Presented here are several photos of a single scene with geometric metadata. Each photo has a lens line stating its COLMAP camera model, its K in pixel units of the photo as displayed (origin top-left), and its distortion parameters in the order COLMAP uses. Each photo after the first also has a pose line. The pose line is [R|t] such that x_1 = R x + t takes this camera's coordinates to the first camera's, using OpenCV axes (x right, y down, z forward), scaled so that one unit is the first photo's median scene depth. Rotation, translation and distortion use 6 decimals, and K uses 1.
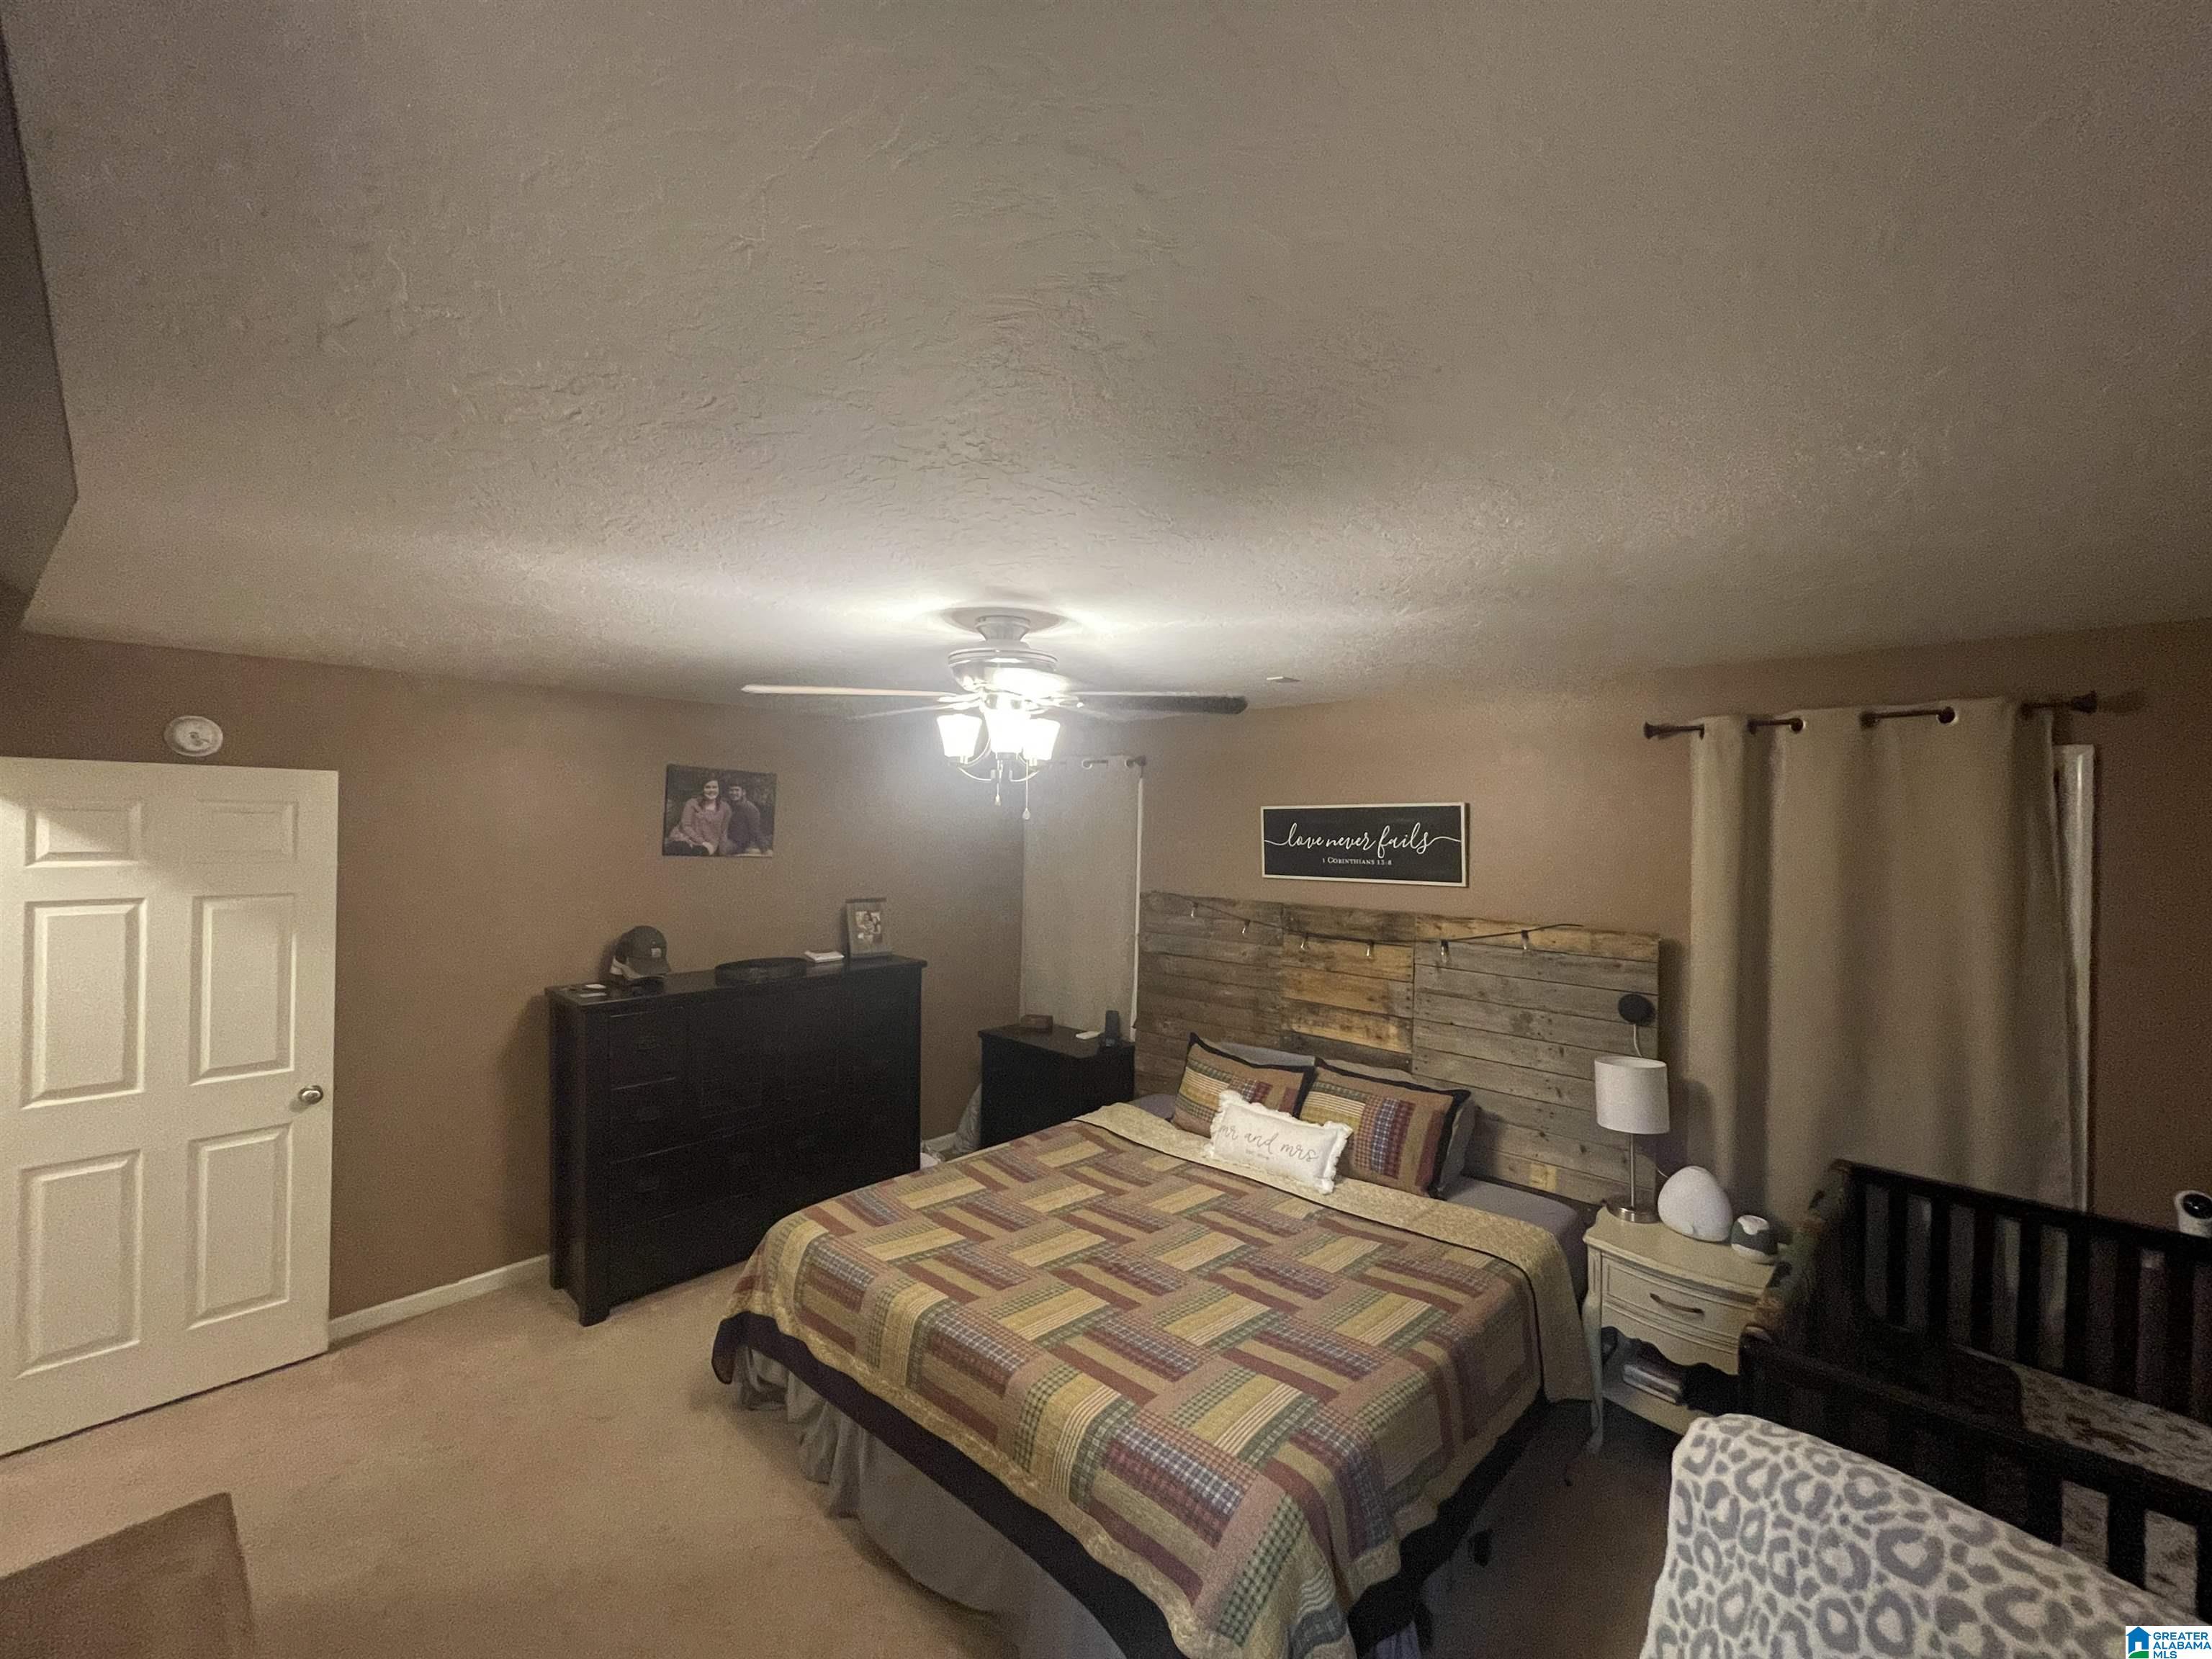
lens RADIAL K [[889.4, 0, 1099.8], [0, 889.4, 822.5], [0, 0, 1]] dist [-0.003517, 0.001160]
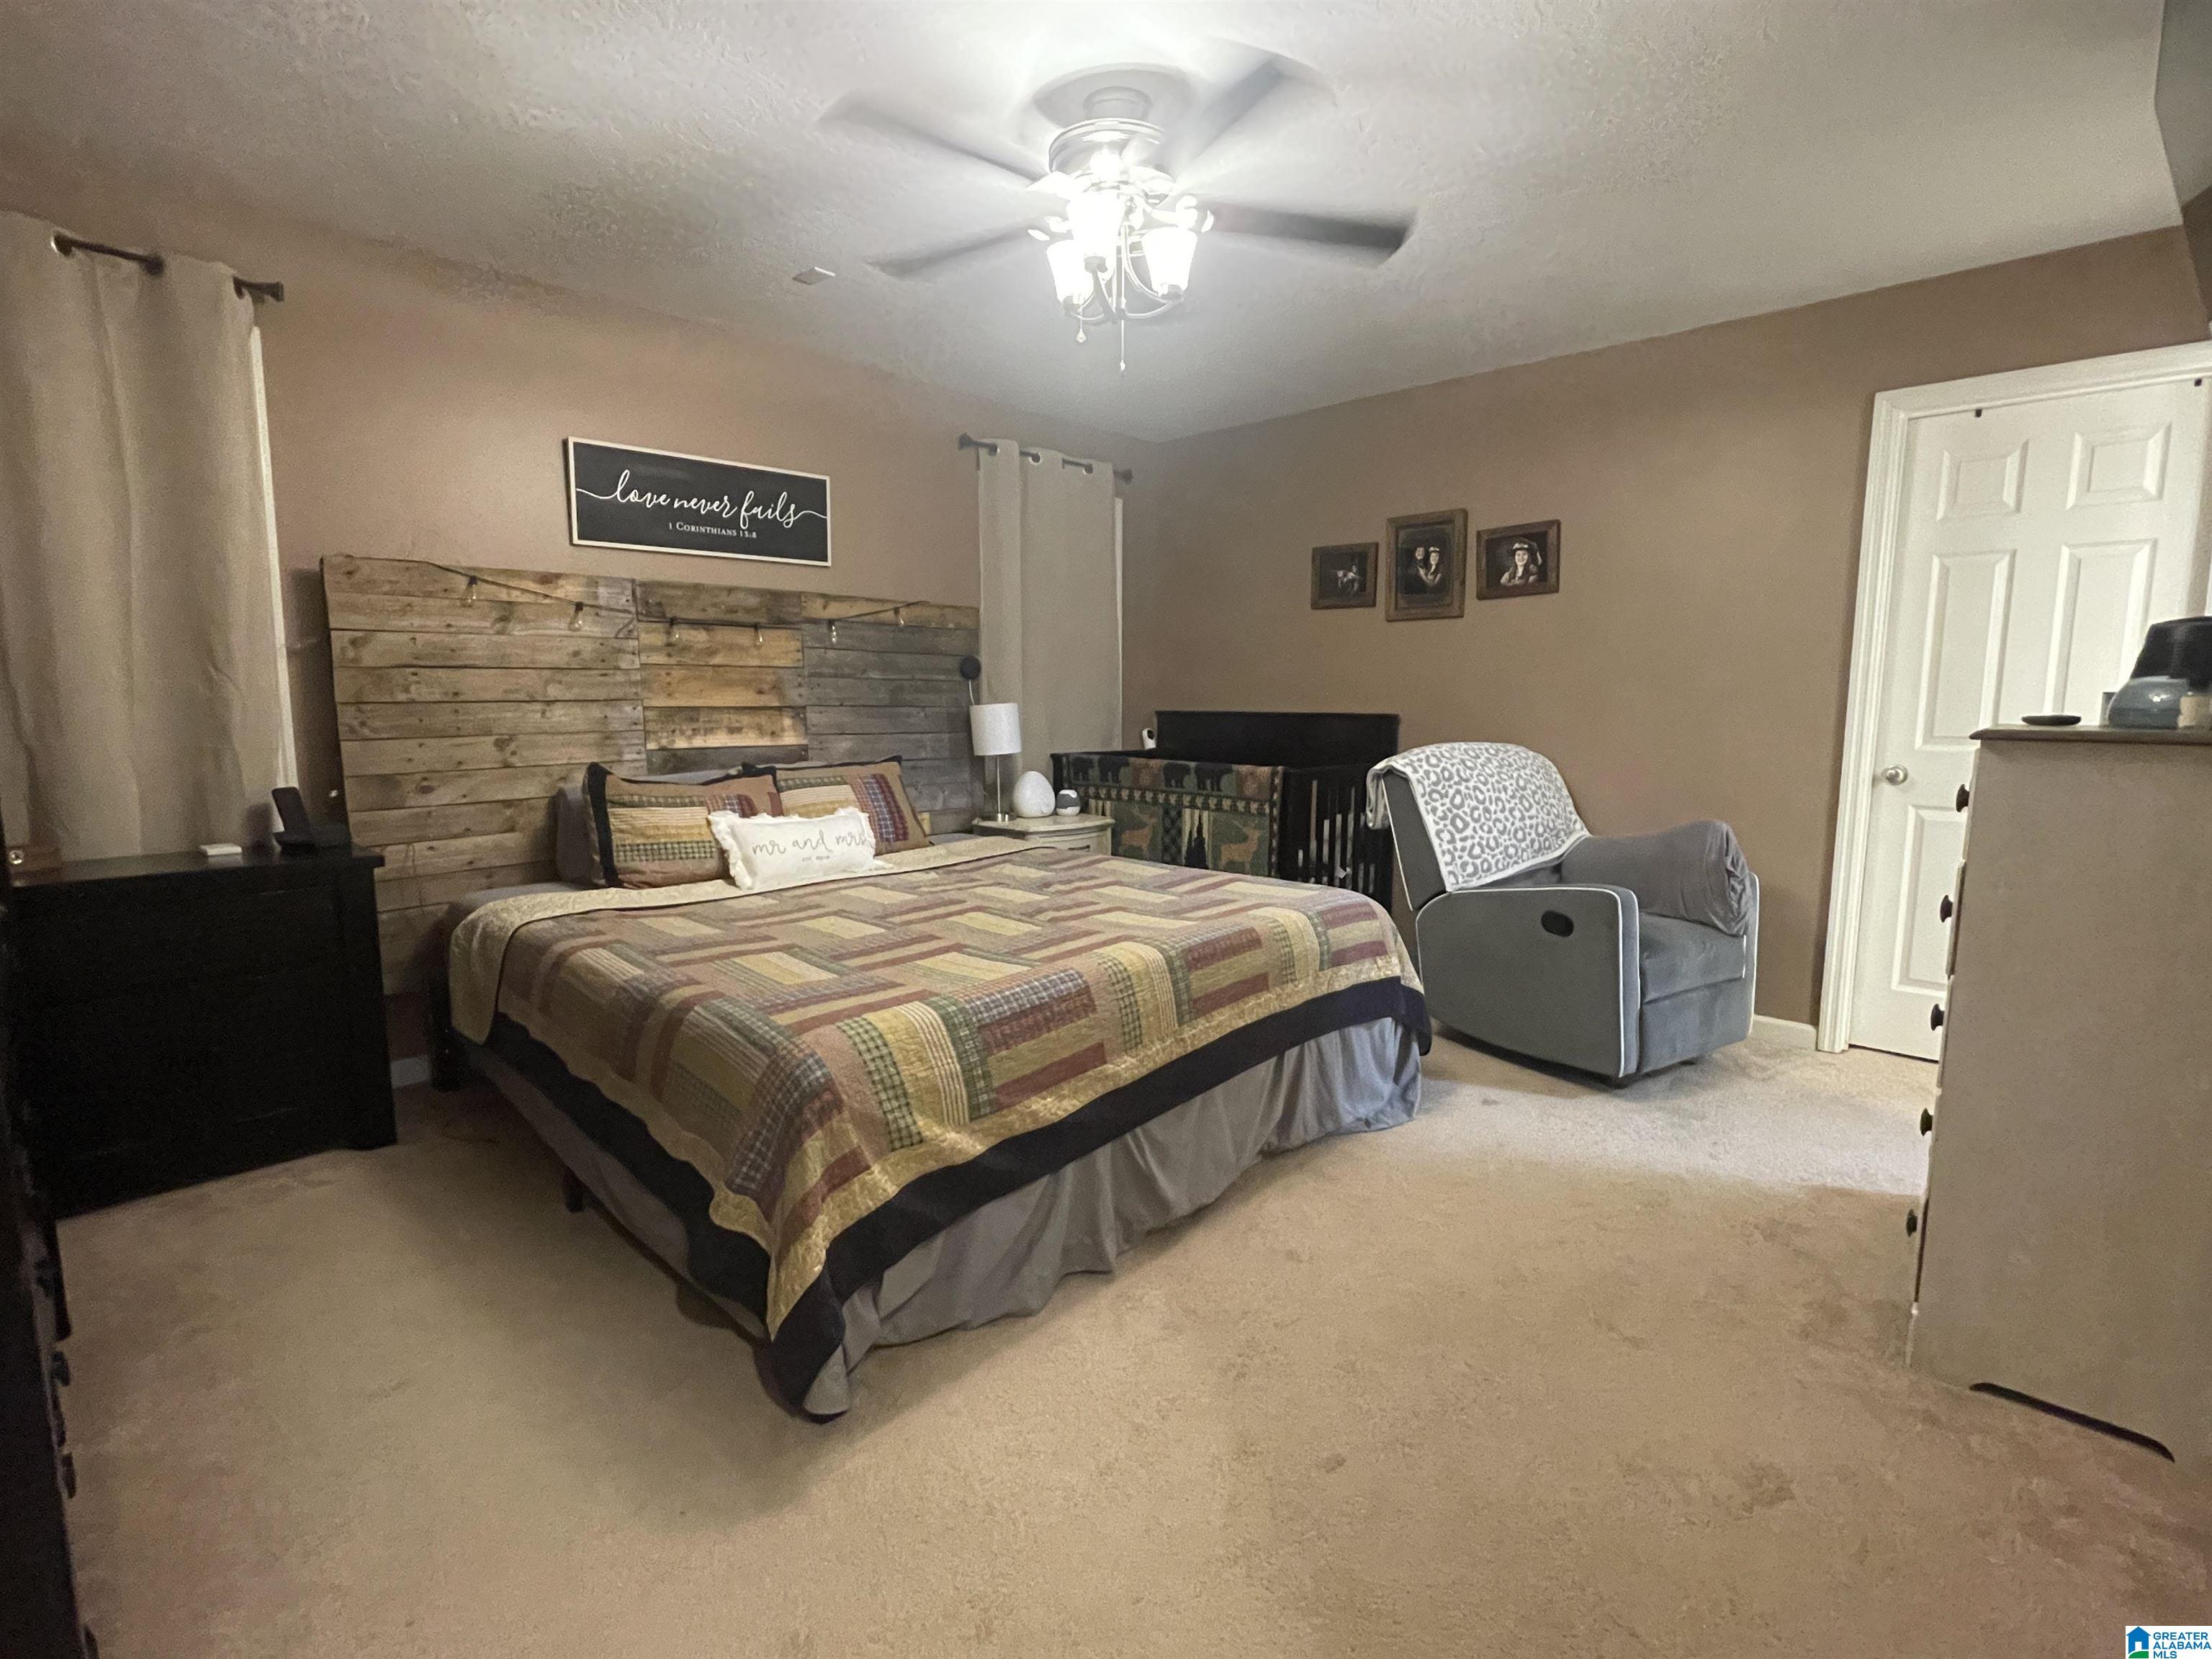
lens RADIAL K [[1041.4, 0, 1099.0], [0, 1041.4, 826.2], [0, 0, 1]] dist [-0.005728, 0.000422]
pose [[0.013036, -0.136718, 0.990524, -0.726034], [-0.004286, 0.990592, 0.136784, 0.188681], [-0.999906, -0.006029, 0.012327, 0.654970]]
